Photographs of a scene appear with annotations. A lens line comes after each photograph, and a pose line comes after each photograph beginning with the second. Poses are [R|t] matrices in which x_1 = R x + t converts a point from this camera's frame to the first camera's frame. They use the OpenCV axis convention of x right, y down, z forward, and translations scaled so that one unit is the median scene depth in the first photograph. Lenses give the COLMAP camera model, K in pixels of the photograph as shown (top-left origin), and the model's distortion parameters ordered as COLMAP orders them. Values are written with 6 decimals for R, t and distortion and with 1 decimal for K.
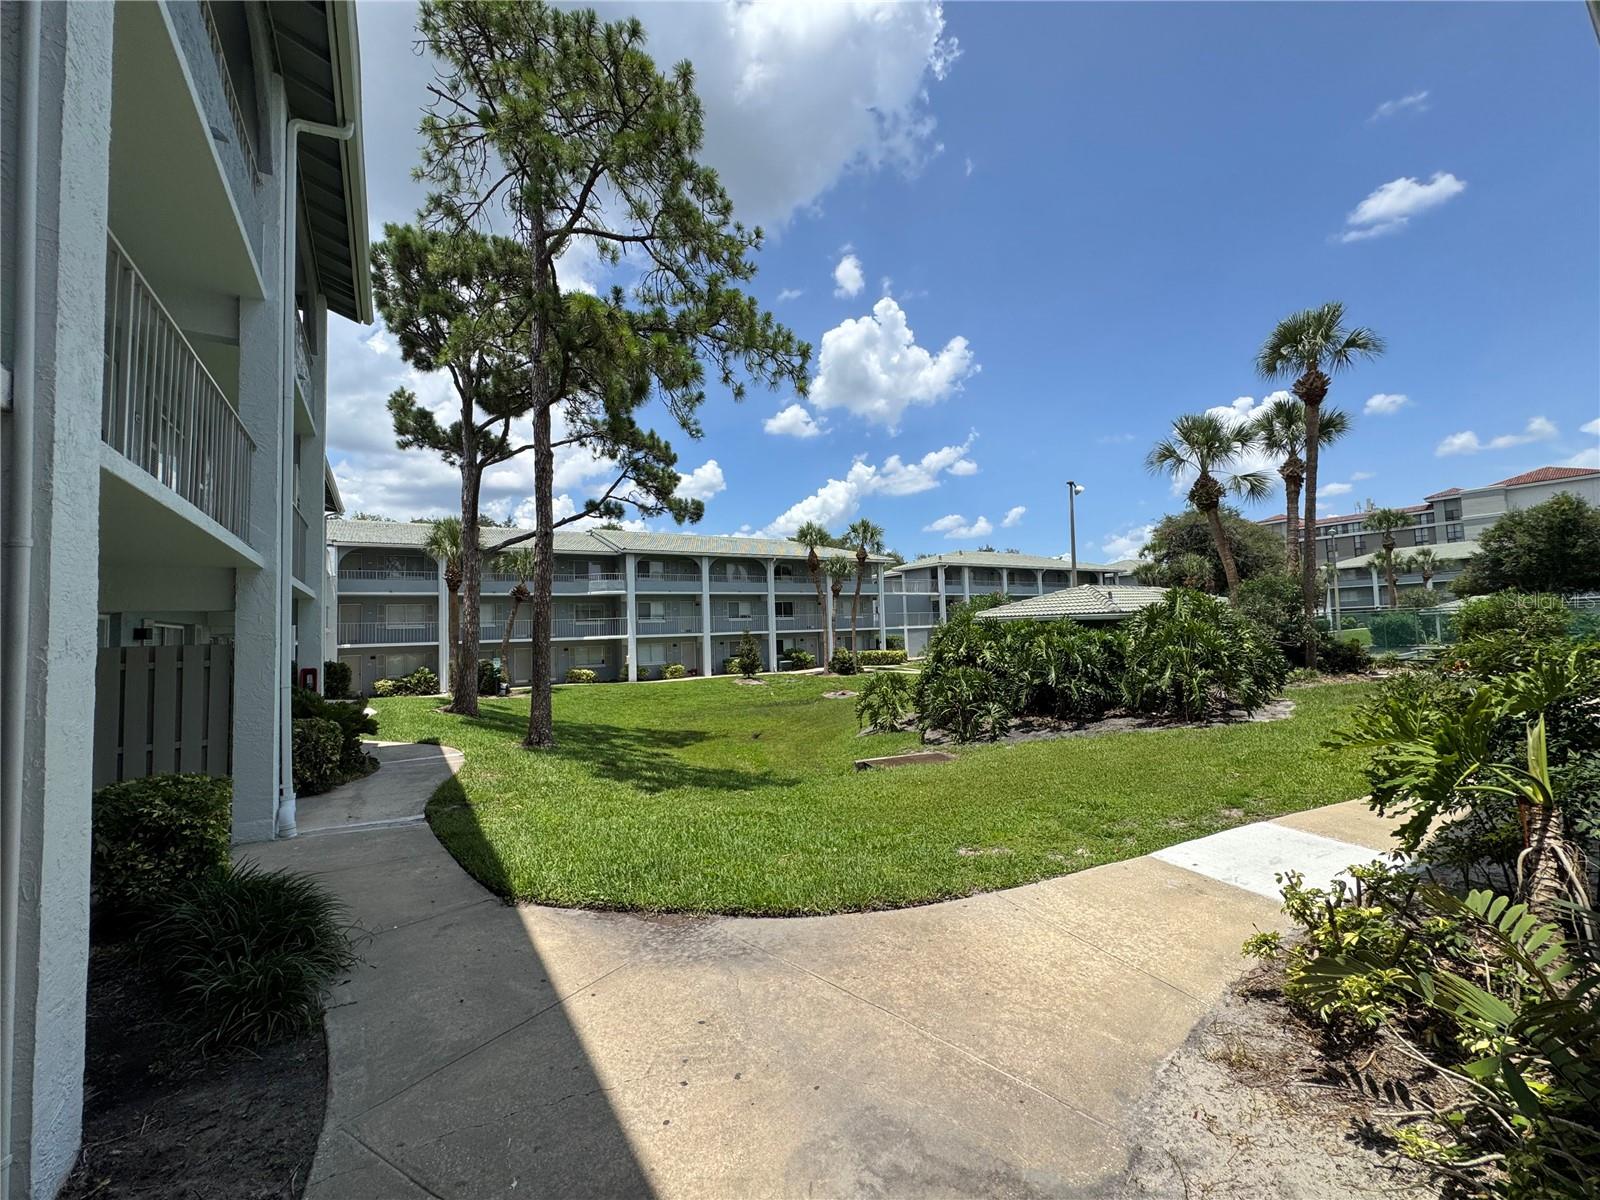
lens RADIAL K [[642.2, 0, 800.5], [0, 642.2, 603.9], [0, 0, 1]] dist [-0.000033, 0.000125]
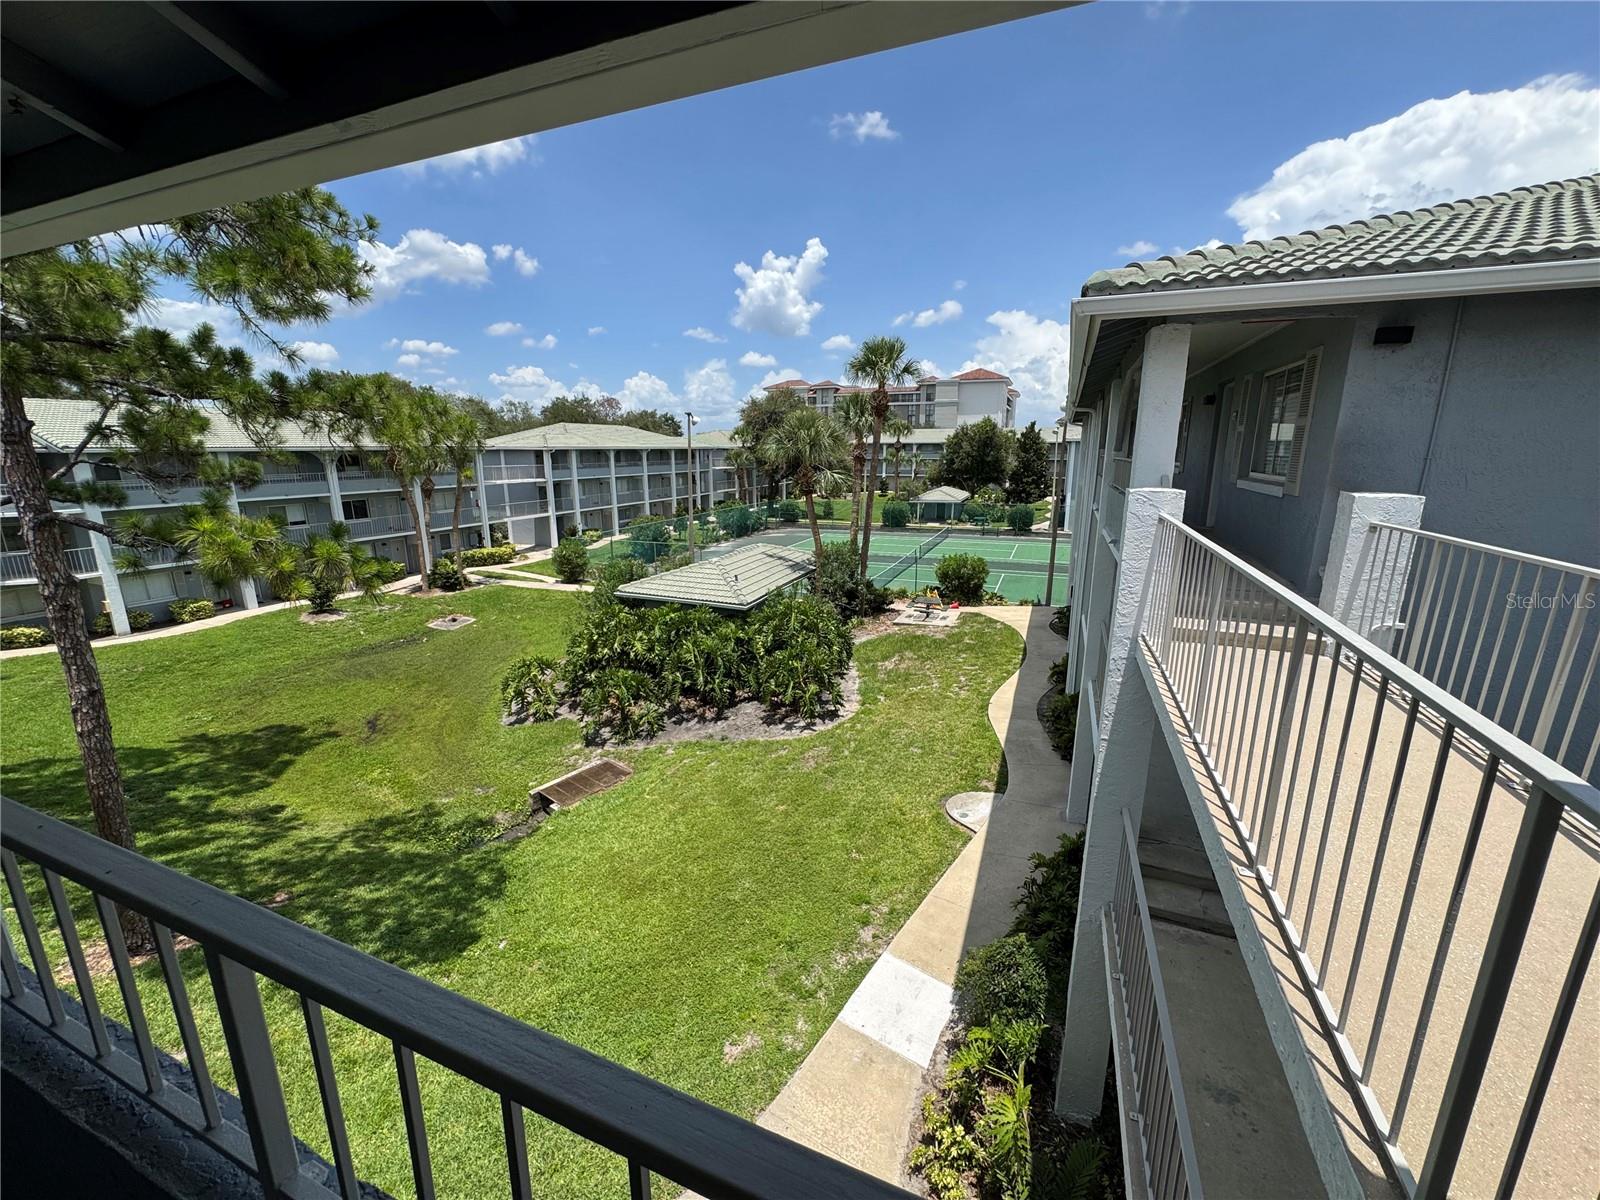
lens RADIAL K [[642.2, 0, 800.5], [0, 642.2, 603.9], [0, 0, 1]] dist [-0.000033, 0.000125]
pose [[0.814264, -0.106288, 0.570681, -0.048921], [-0.058601, 0.963021, 0.262975, -0.143715], [-0.577529, -0.247573, 0.777926, 0.004901]]
